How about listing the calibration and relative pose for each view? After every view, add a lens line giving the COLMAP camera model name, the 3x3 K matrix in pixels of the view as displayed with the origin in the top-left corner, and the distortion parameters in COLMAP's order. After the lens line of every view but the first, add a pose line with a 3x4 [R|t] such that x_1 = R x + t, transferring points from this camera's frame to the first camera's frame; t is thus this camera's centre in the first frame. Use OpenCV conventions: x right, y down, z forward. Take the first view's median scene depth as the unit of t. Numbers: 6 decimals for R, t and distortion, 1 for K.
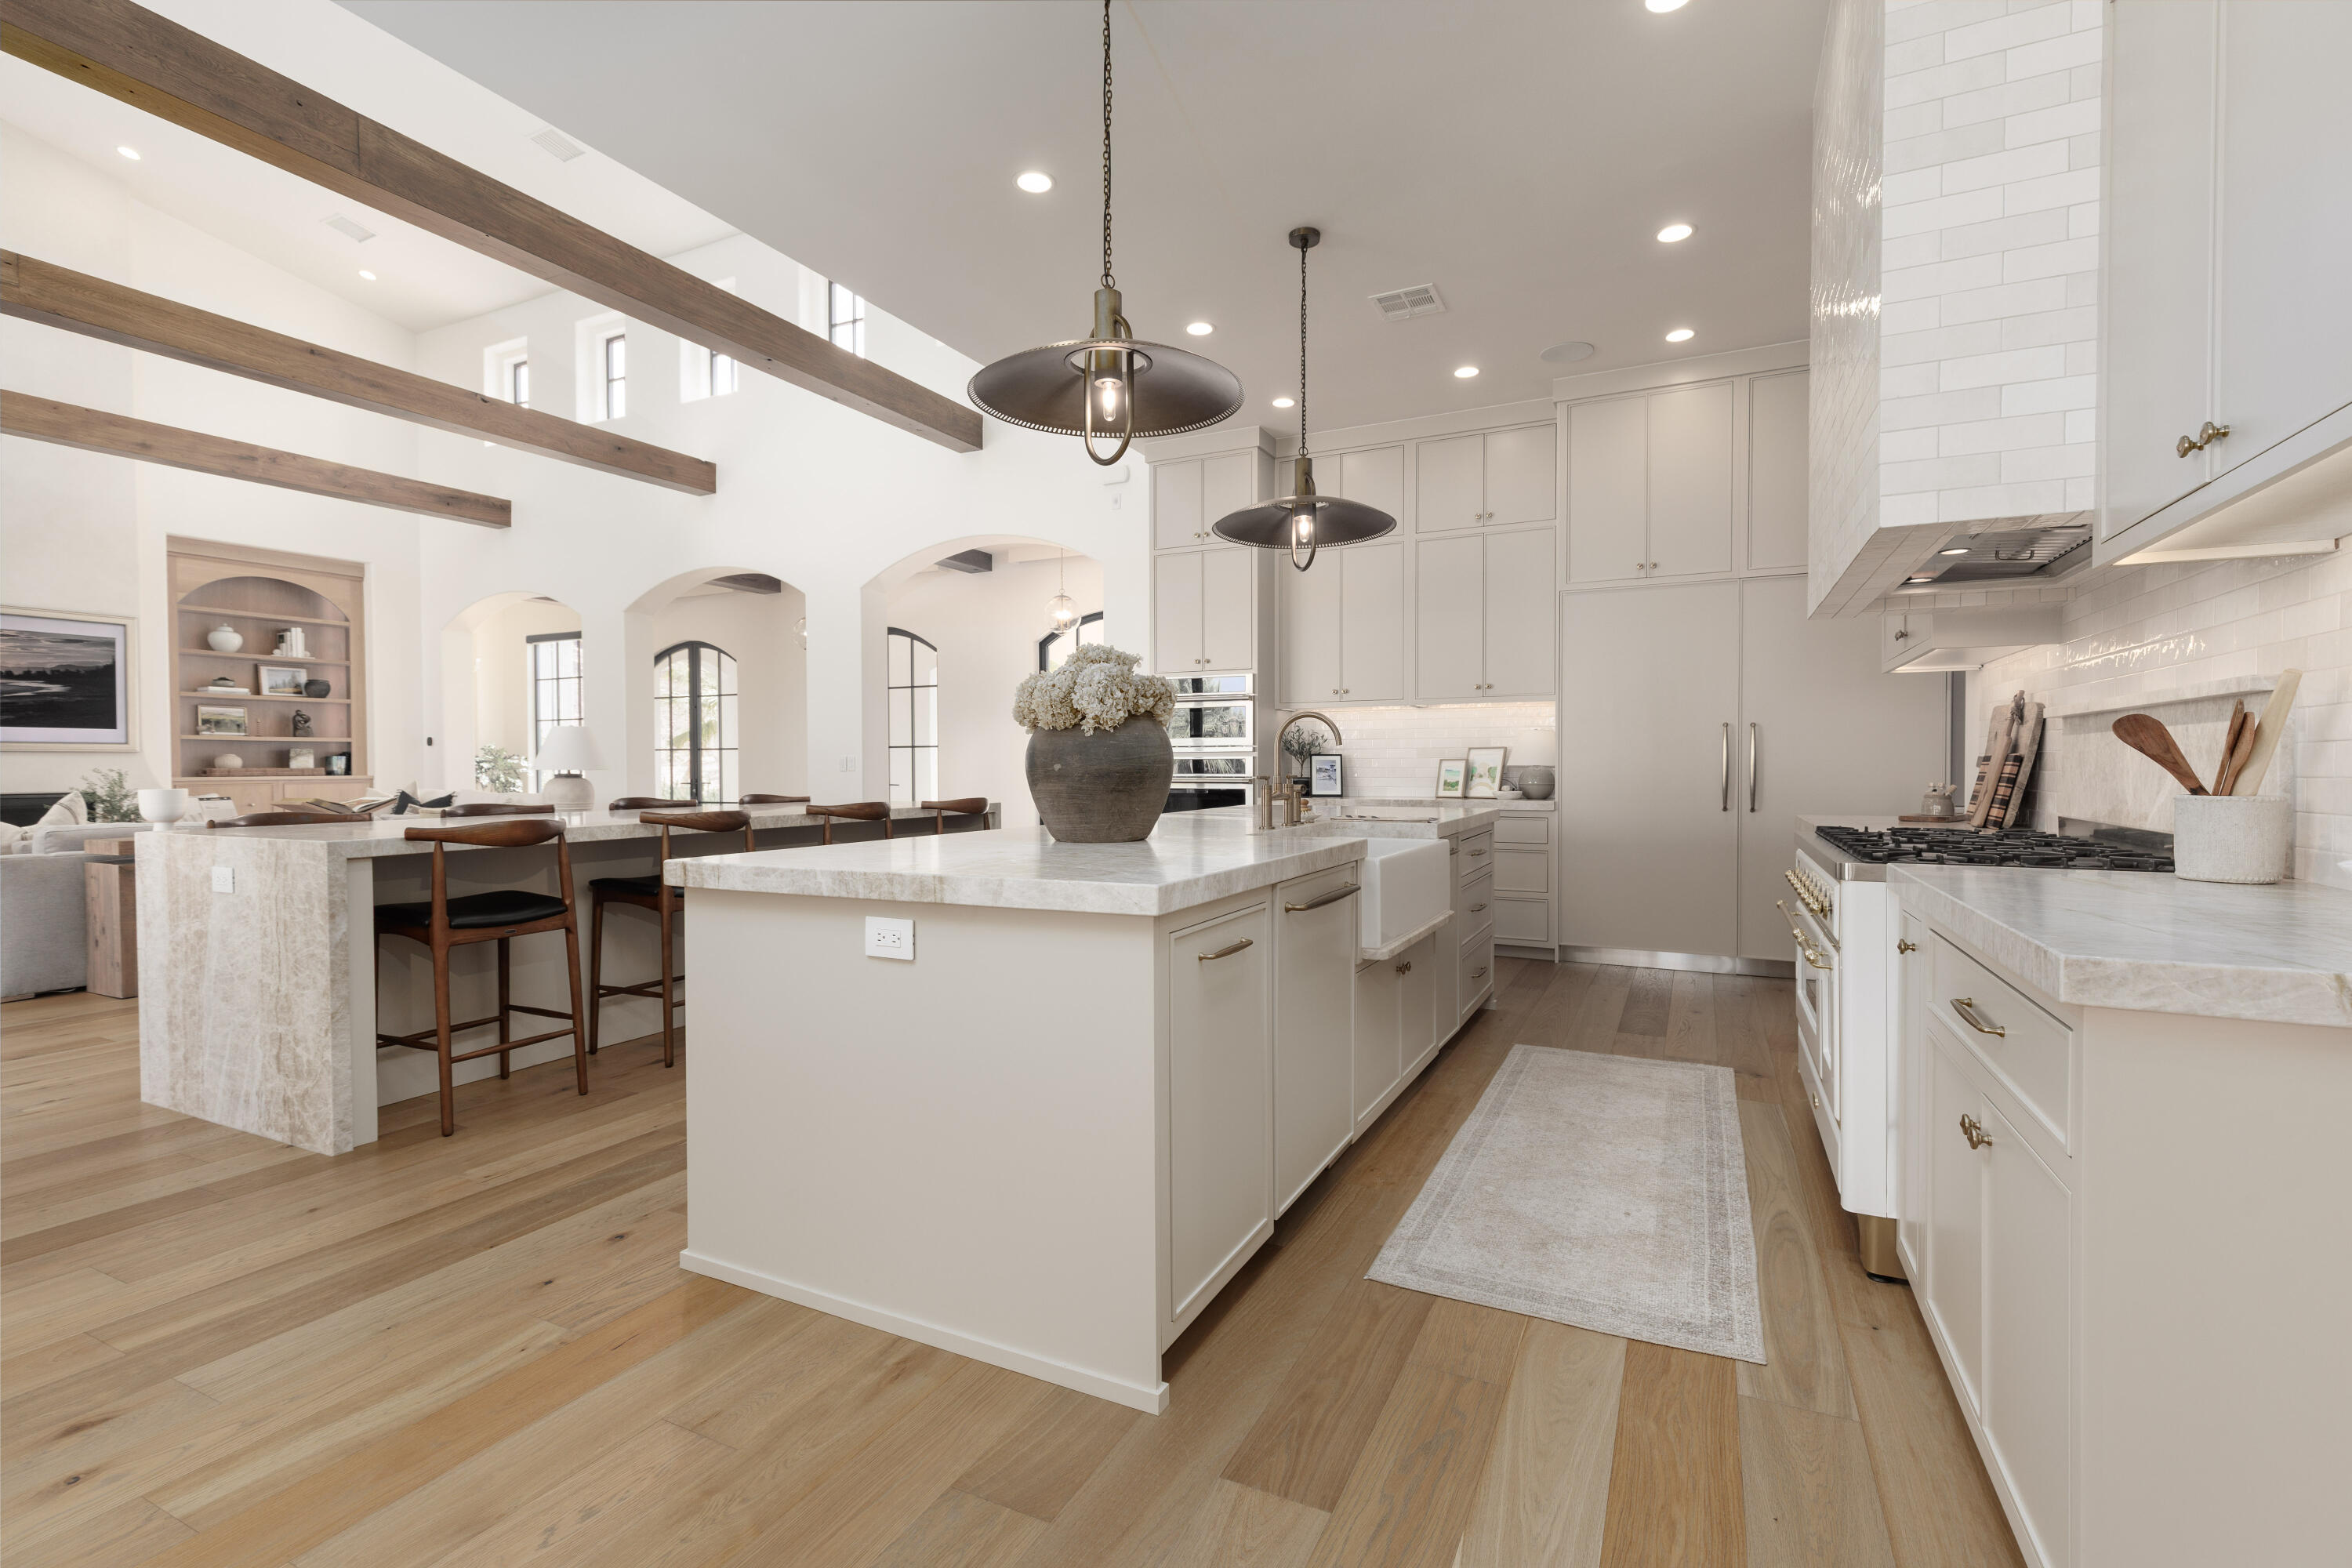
lens RADIAL K [[1046.9, 0, 1174.6], [0, 1046.9, 774.7], [0, 0, 1]] dist [0.001854, 0.000673]
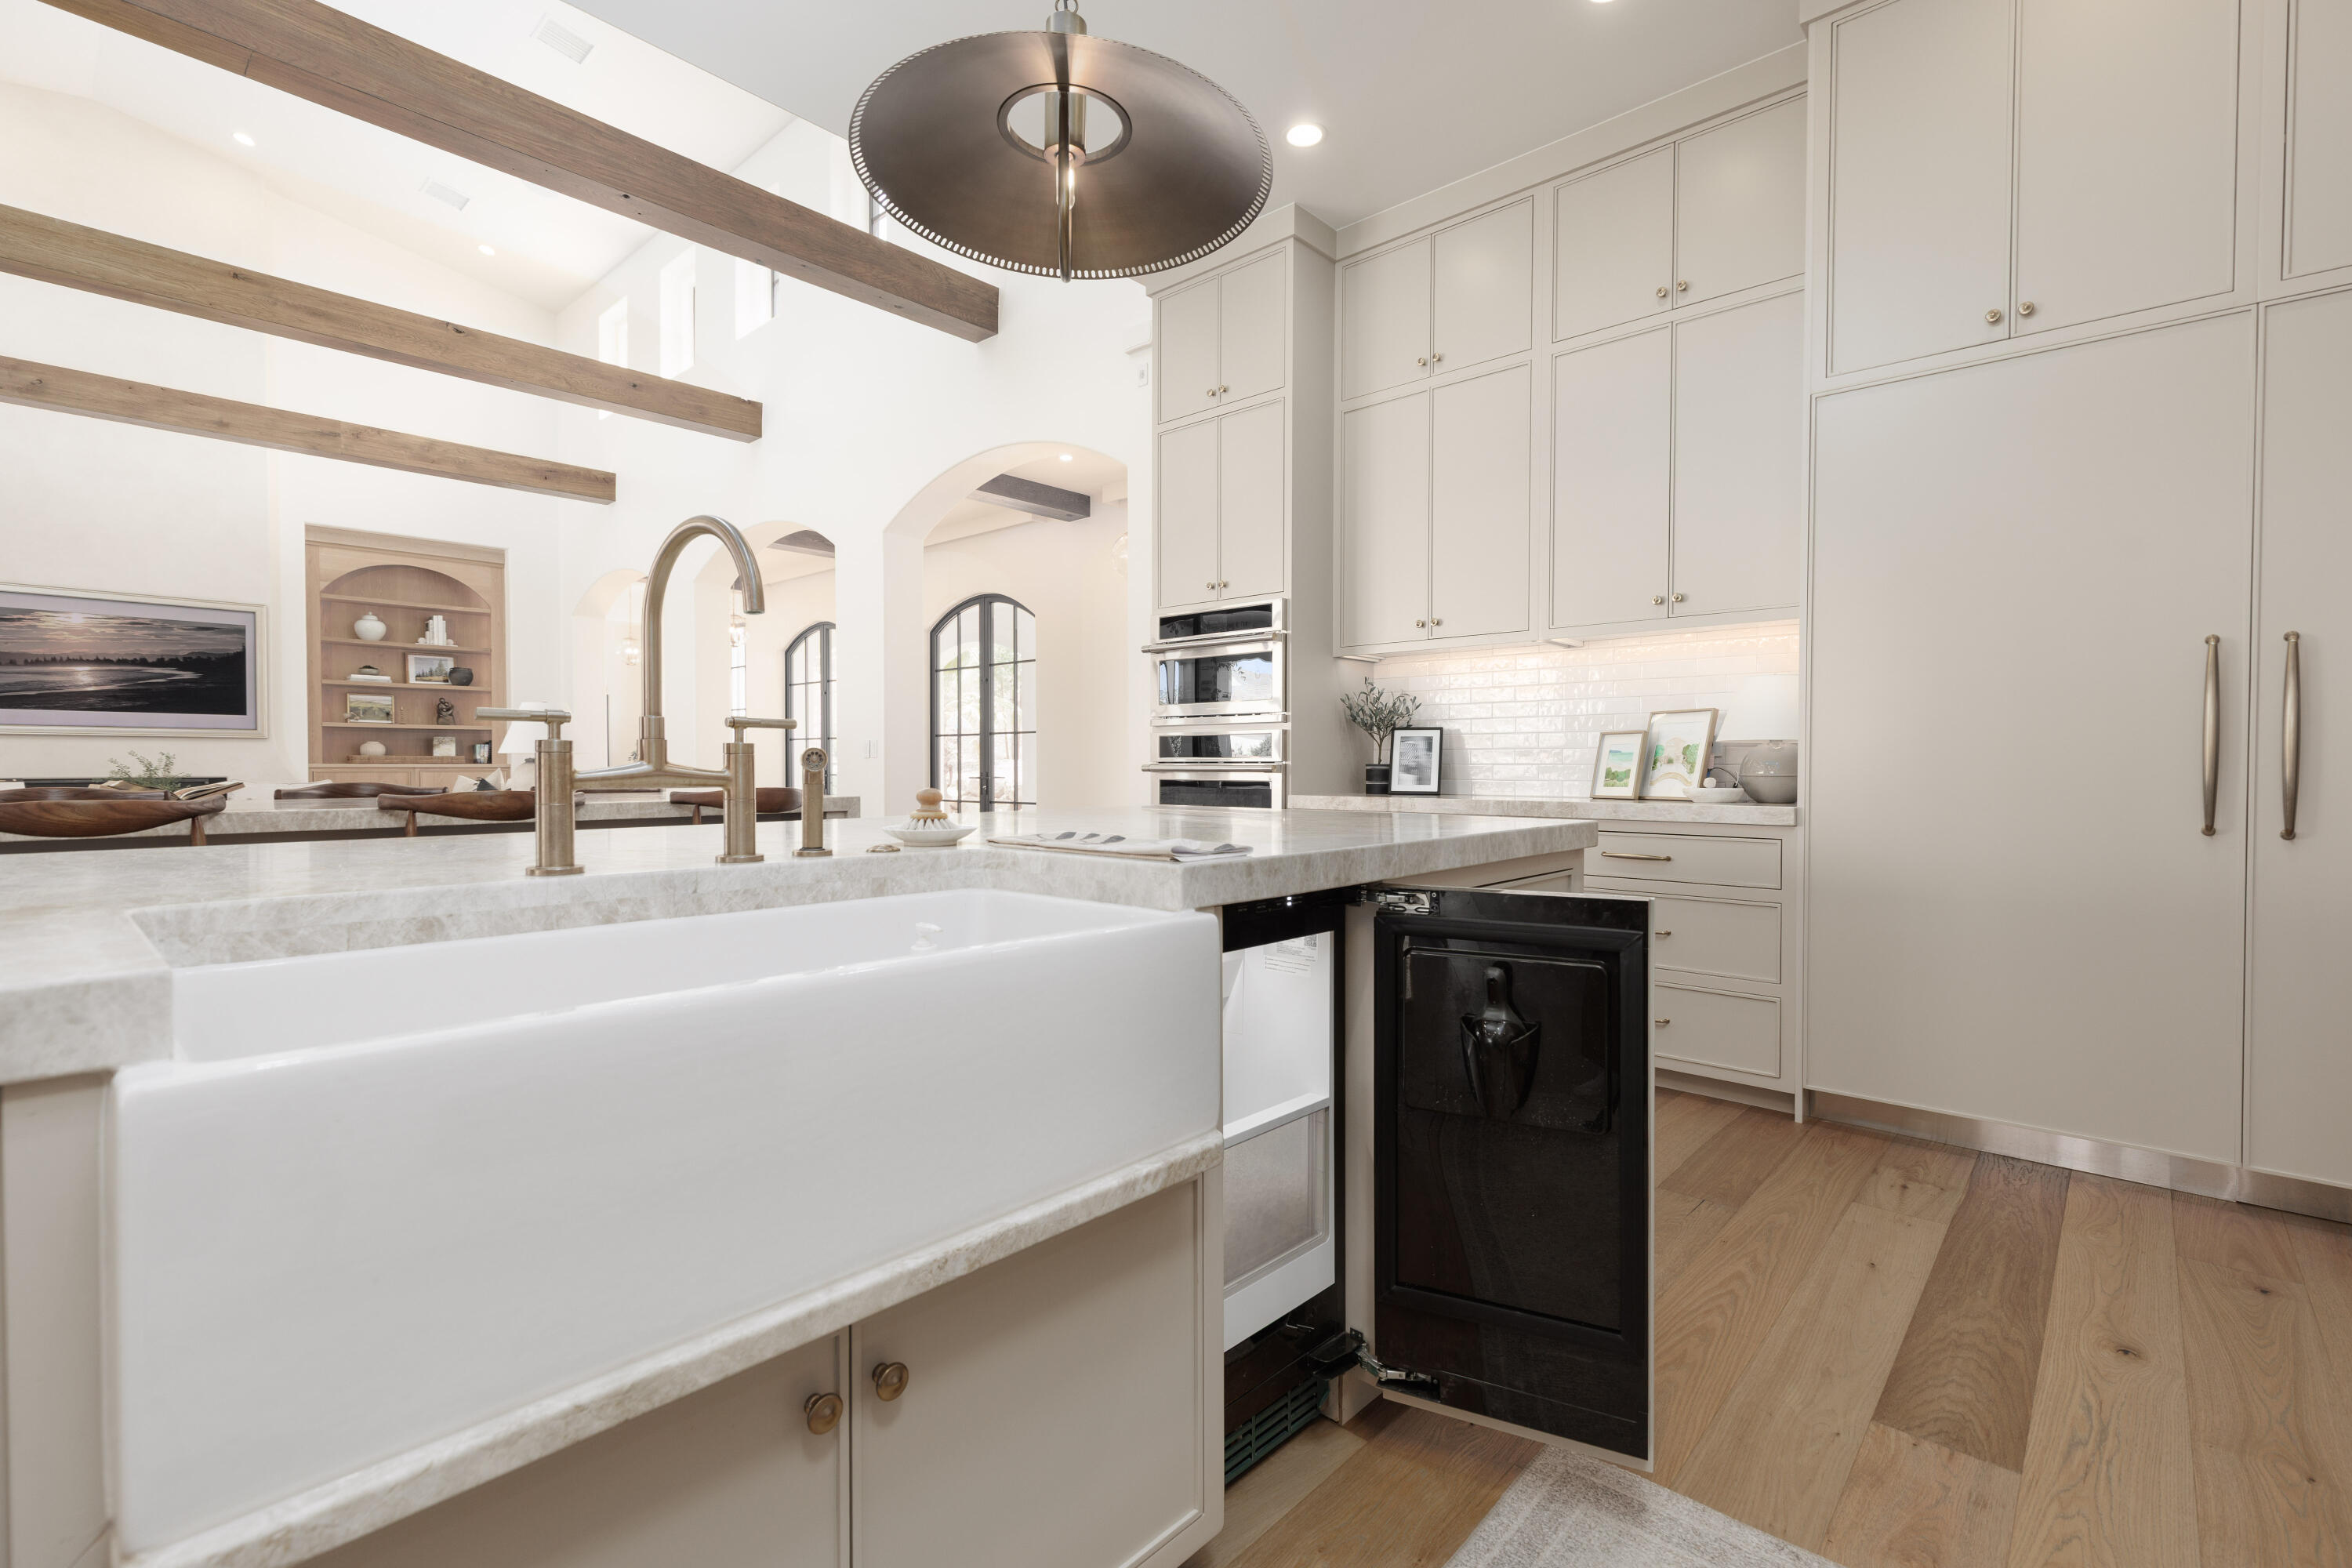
lens RADIAL K [[1046.9, 0, 1177.9], [0, 1046.9, 781.4], [0, 0, 1]] dist [0.001854, 0.000673]
pose [[0.962260, 0.008544, -0.271996, 0.140308], [-0.006806, 0.999950, 0.007332, 0.007222], [0.272045, -0.005204, 0.962270, 0.281047]]
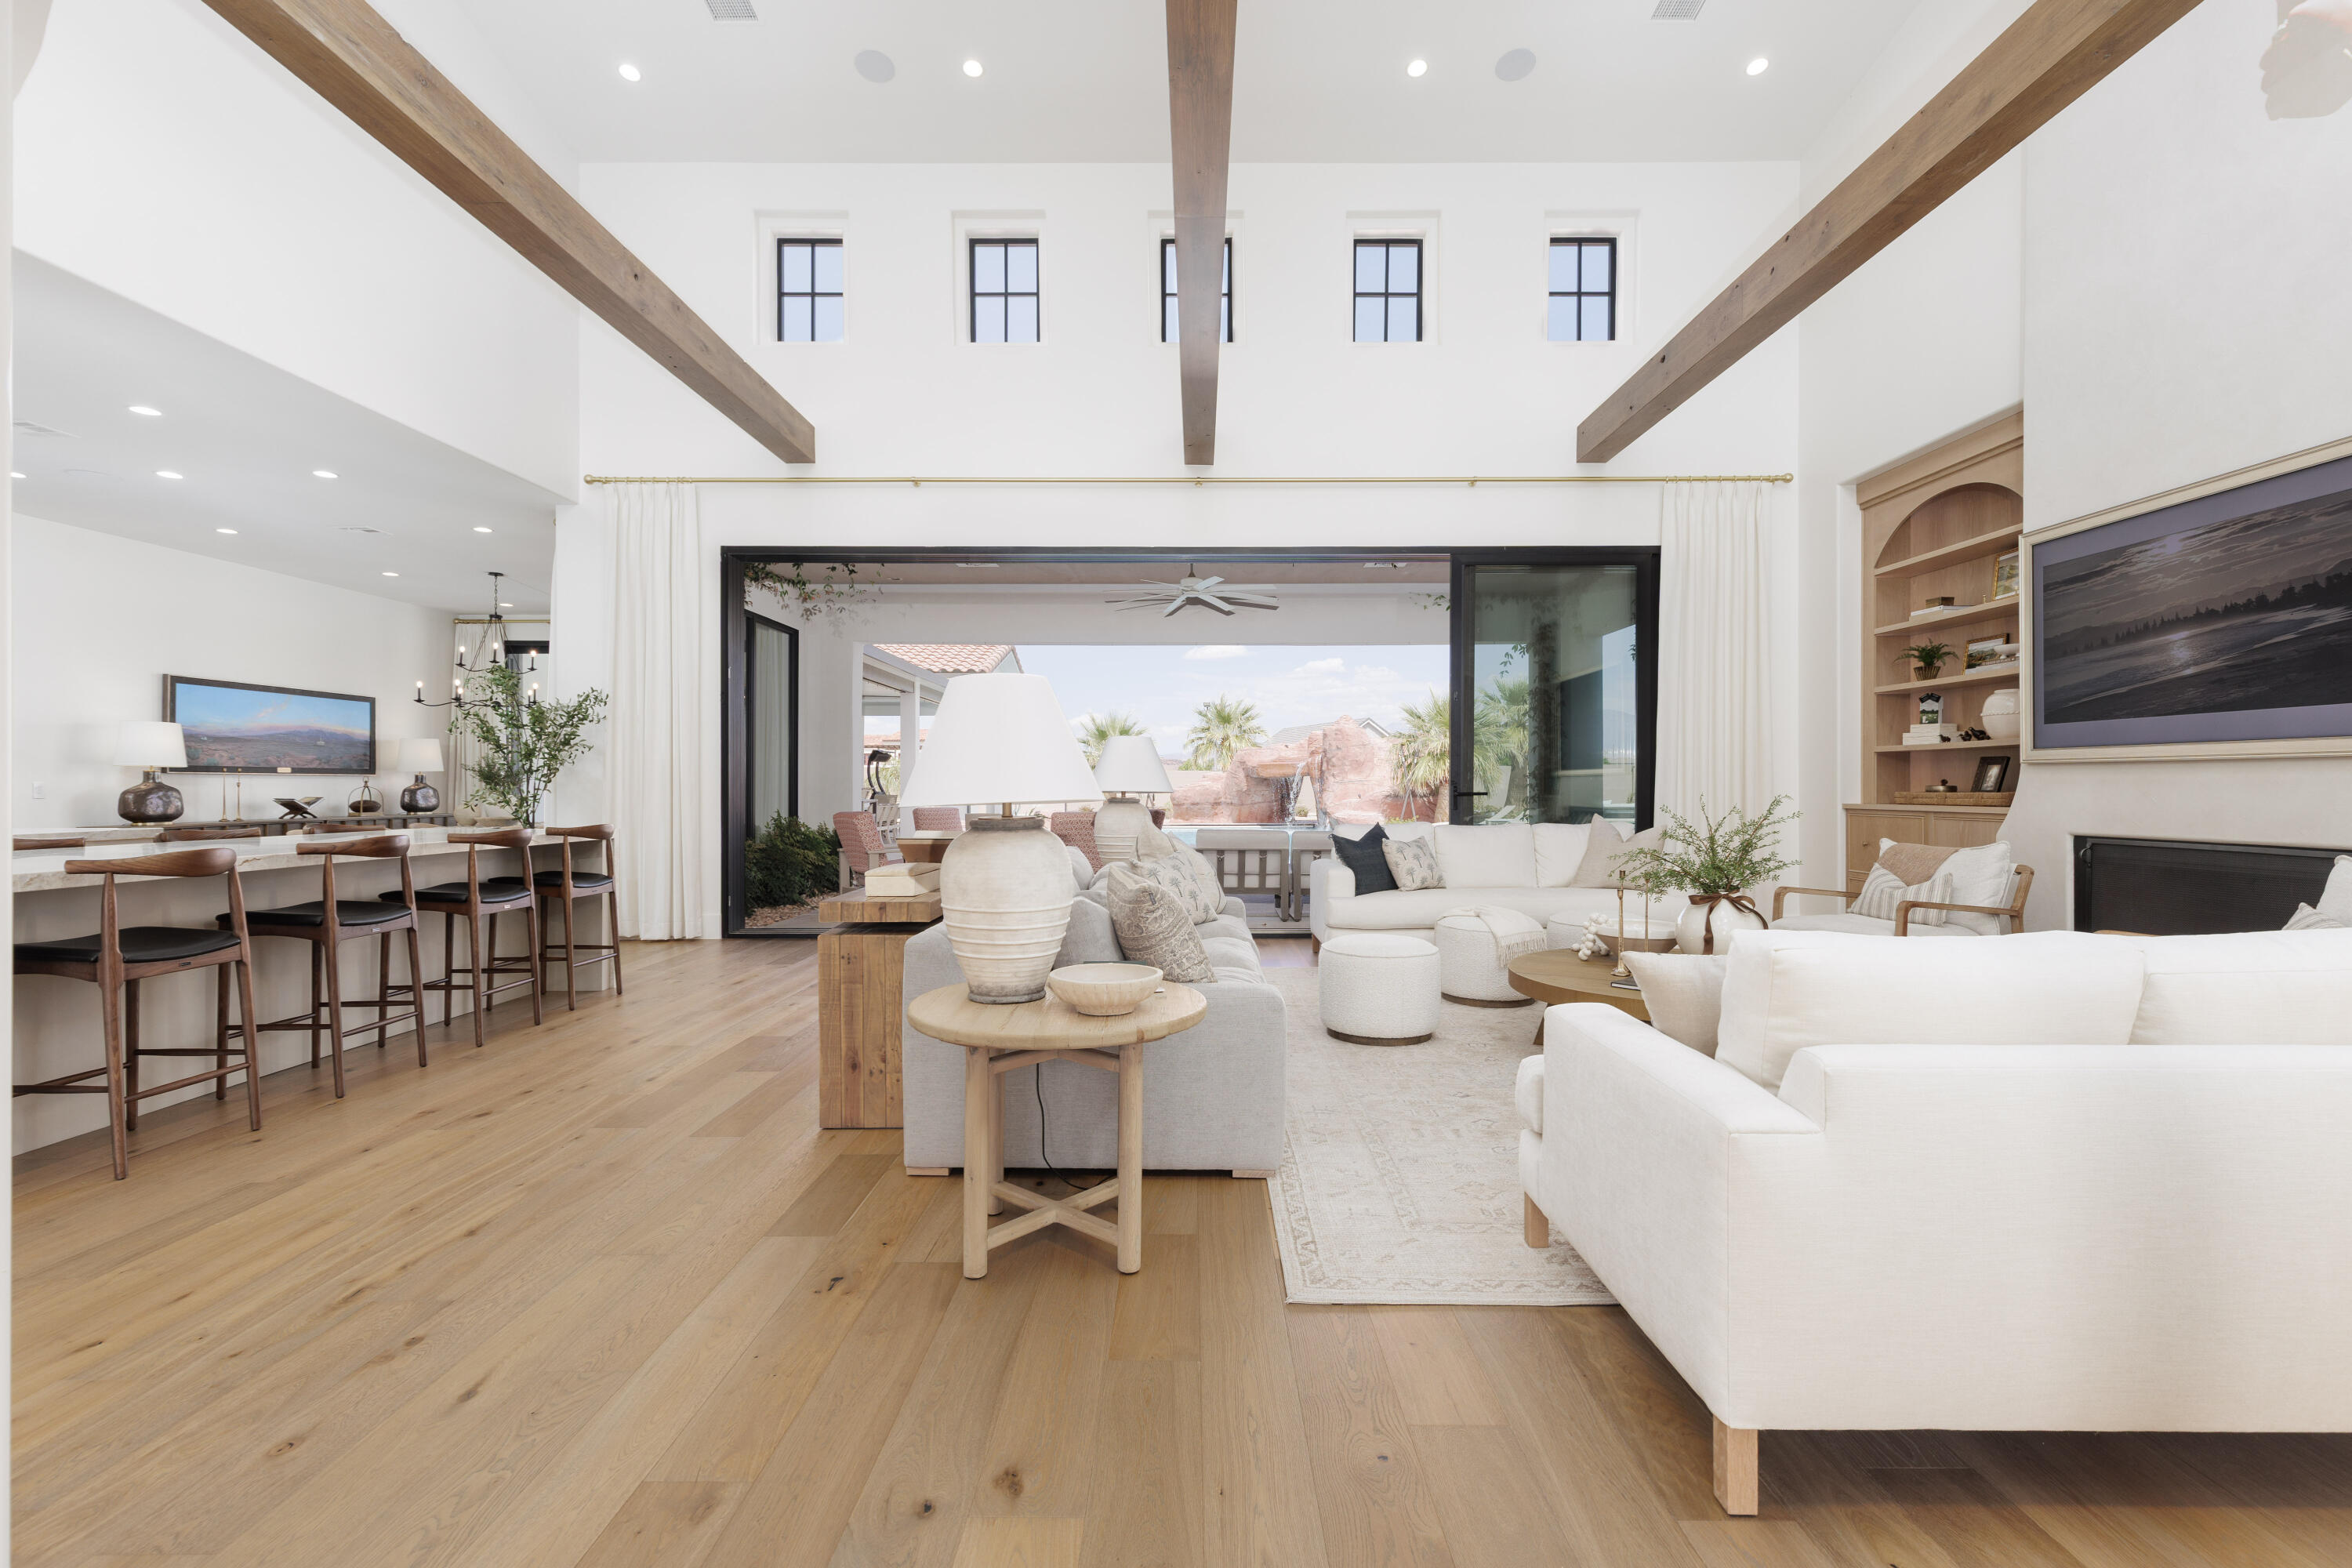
lens RADIAL K [[1046.9, 0, 1183.3], [0, 1046.9, 794.9], [0, 0, 1]] dist [0.001854, 0.000673]
pose [[-0.893412, 0.008926, -0.449149, -0.420425], [-0.000324, 0.999790, 0.020513, -0.014061], [0.449238, 0.018472, -0.893221, 1.189802]]
